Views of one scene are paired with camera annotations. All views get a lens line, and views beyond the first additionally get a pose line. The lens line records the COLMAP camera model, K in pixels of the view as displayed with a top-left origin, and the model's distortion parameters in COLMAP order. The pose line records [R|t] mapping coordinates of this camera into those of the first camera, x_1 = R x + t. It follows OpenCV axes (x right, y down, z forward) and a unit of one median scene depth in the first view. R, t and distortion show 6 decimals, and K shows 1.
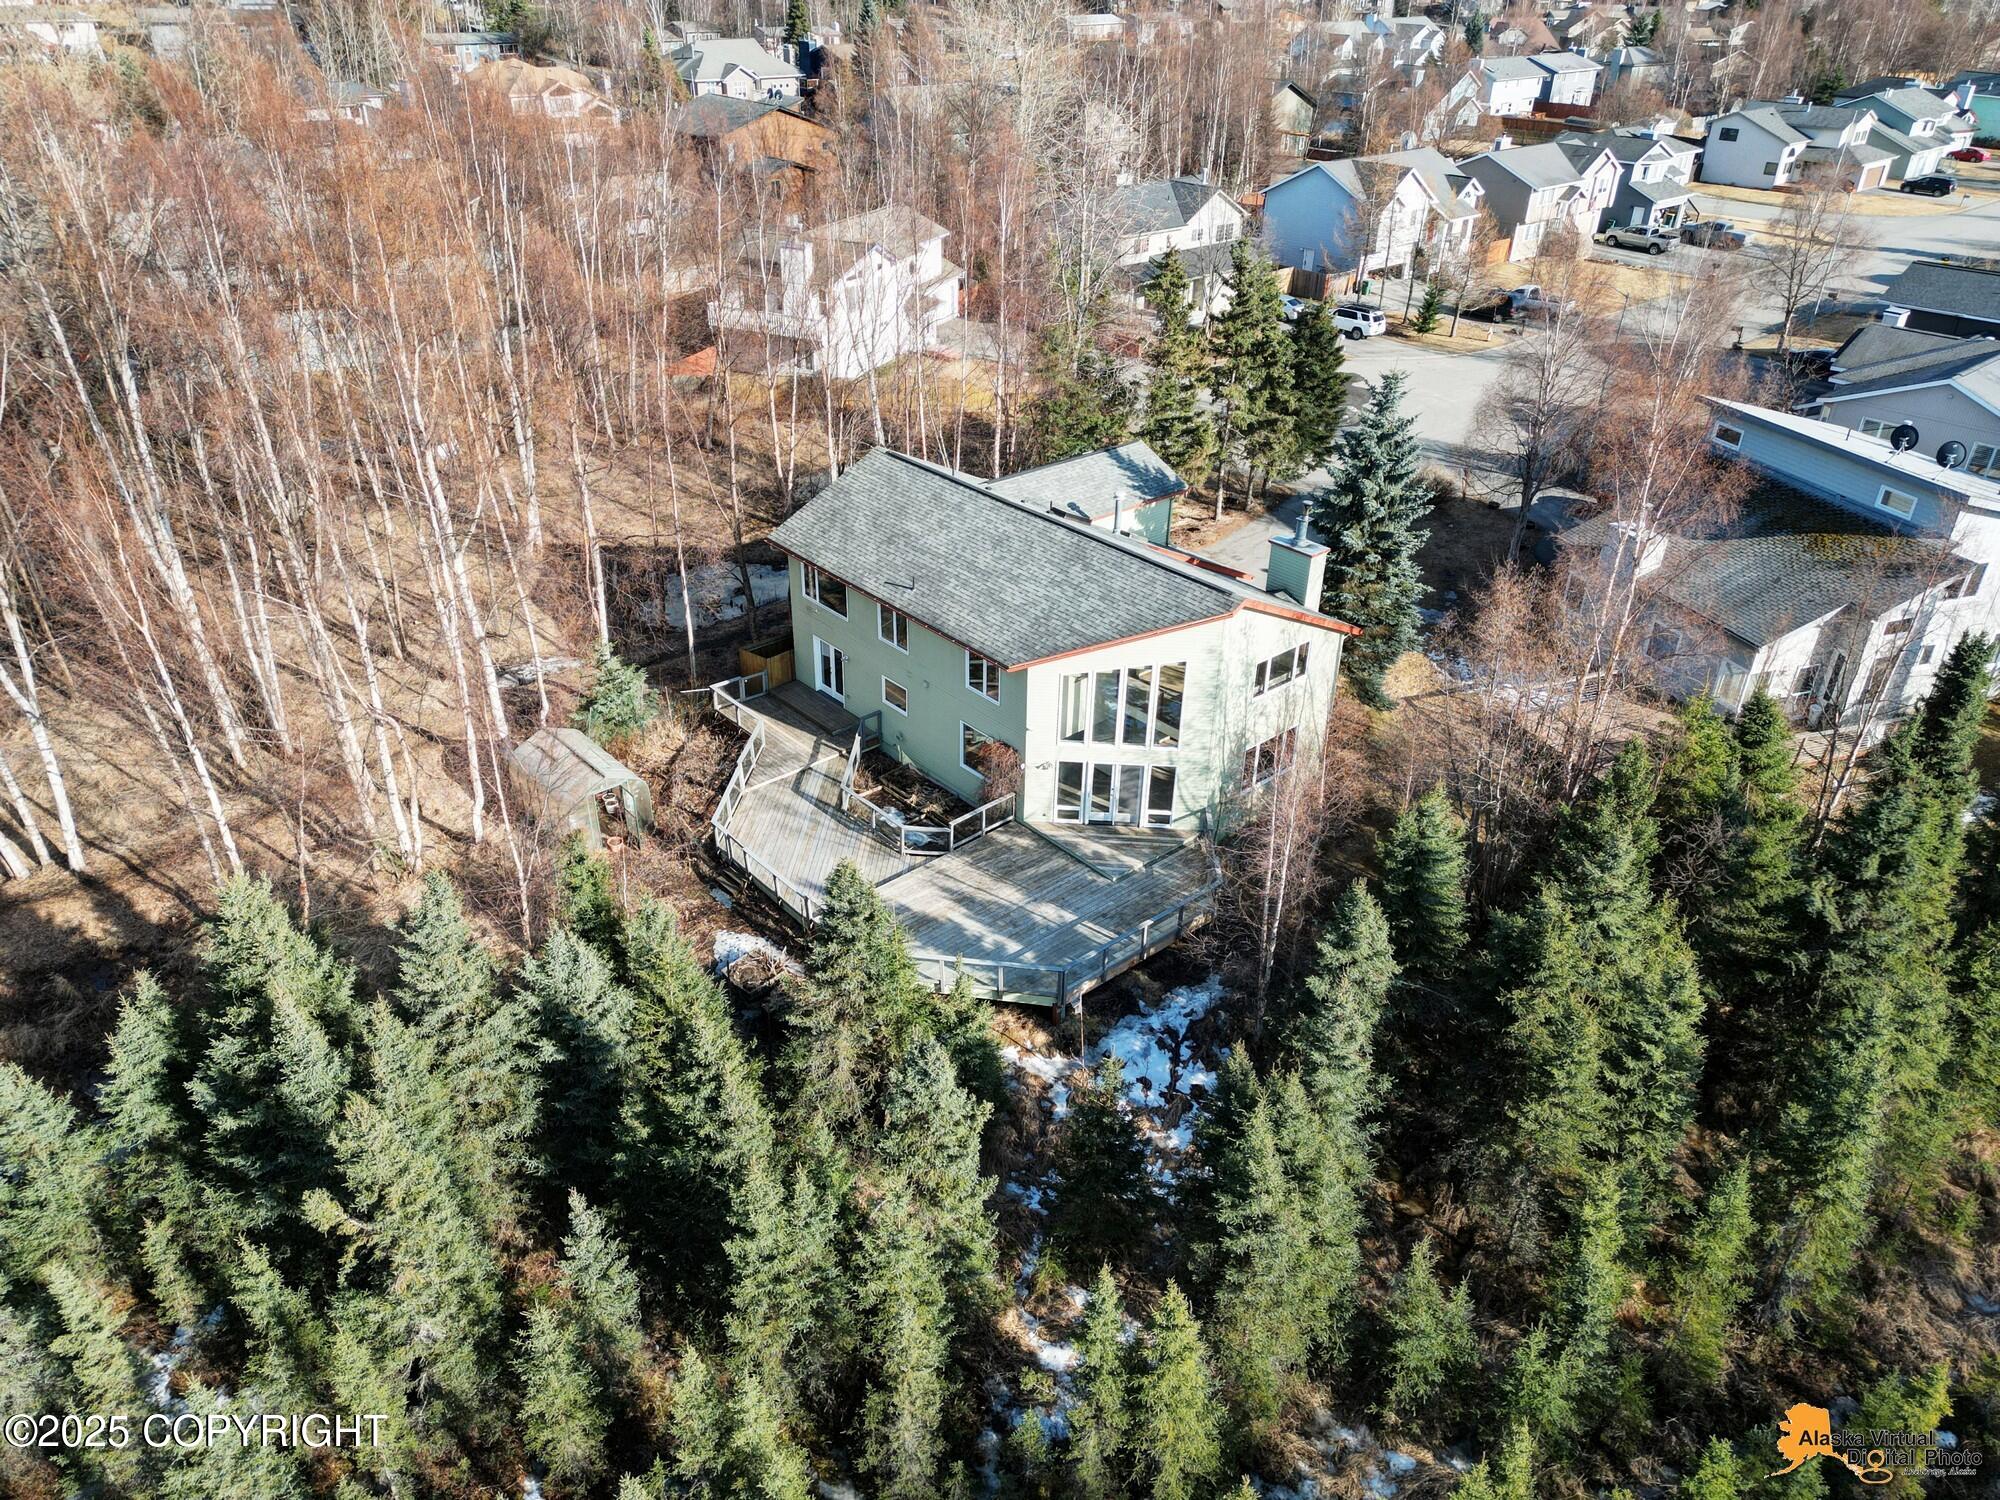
lens RADIAL K [[1367.7, 0, 1020.8], [0, 1367.7, 725.0], [0, 0, 1]] dist [0.000583, -0.001401]
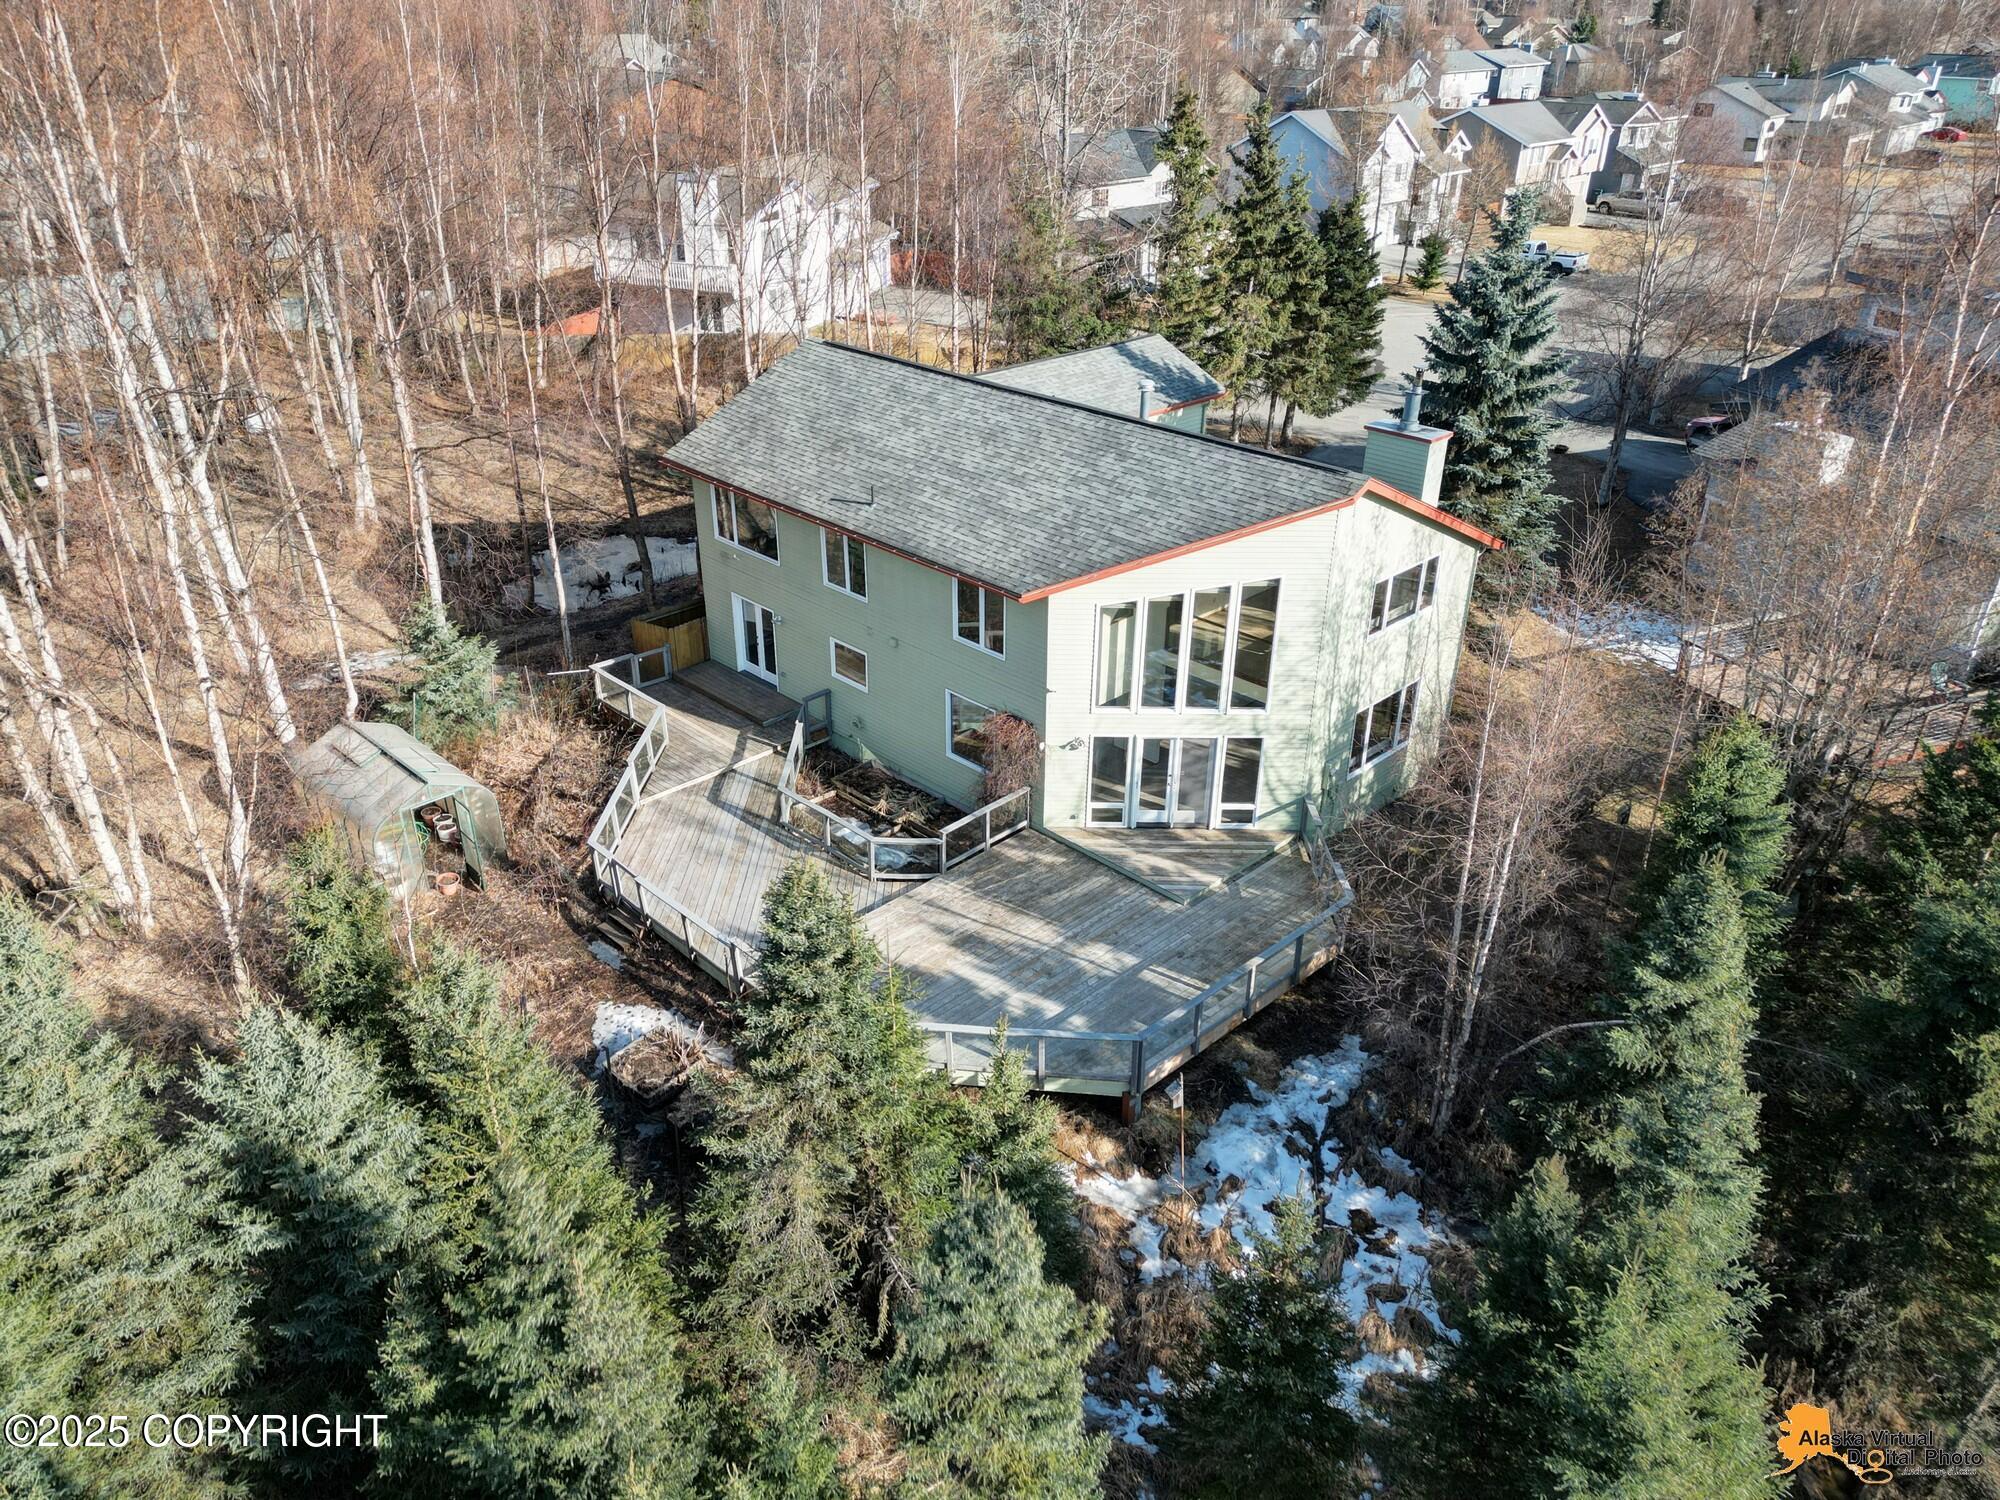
lens RADIAL K [[1407.0, 0, 1000.0], [0, 1407.0, 750.0], [0, 0, 1]] dist [0.003087, -0.003630]
pose [[0.998702, -0.038387, 0.033469, -0.043334], [0.039330, 0.998834, -0.027981, 0.050963], [-0.032356, 0.029261, 0.999048, 0.289575]]
